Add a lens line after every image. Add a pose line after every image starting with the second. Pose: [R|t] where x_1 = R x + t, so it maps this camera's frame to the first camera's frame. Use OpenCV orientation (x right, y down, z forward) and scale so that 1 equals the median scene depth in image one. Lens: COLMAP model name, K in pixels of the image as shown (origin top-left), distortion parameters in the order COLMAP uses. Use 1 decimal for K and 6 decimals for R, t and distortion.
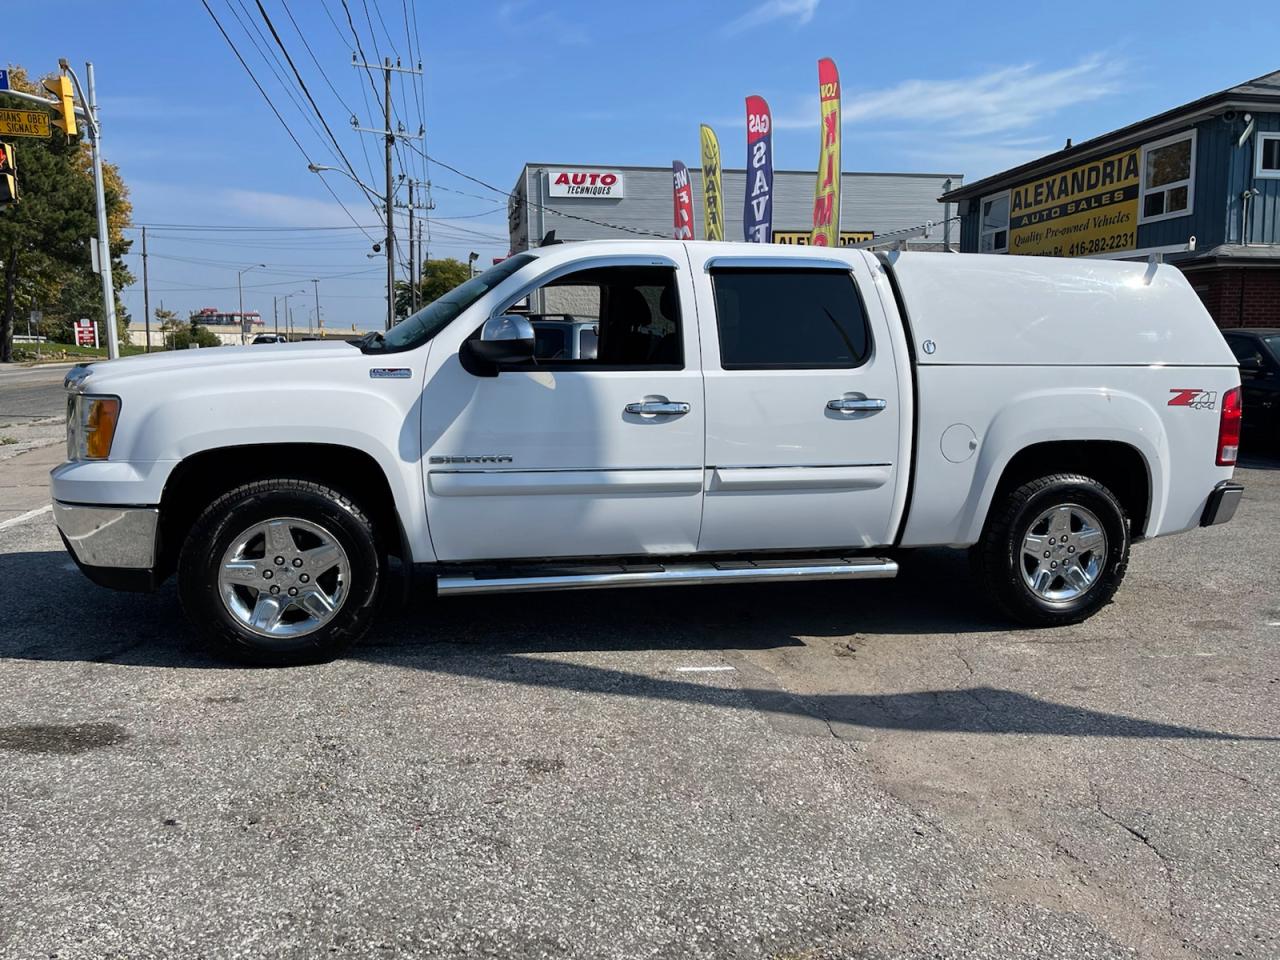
lens RADIAL K [[970.7, 0, 639.1], [0, 970.7, 471.5], [0, 0, 1]] dist [0.077074, -0.113152]
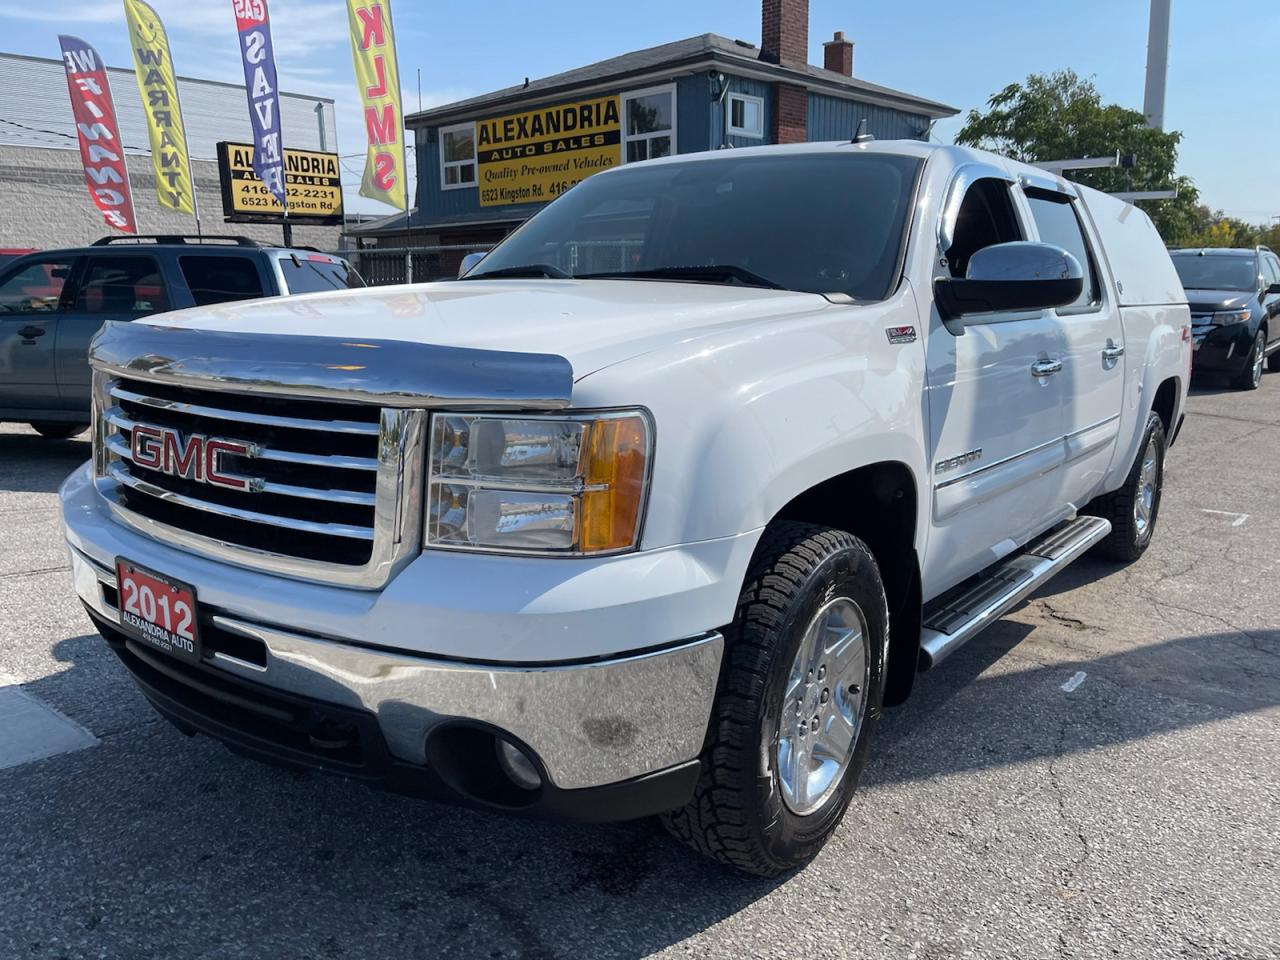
lens RADIAL K [[974.0, 0, 636.8], [0, 974.0, 476.0], [0, 0, 1]] dist [0.032485, -0.035684]
pose [[0.788715, -0.117515, 0.603423, -0.165966], [0.074662, 0.992604, 0.095718, -0.018272], [-0.610208, -0.030441, 0.791656, 0.133613]]
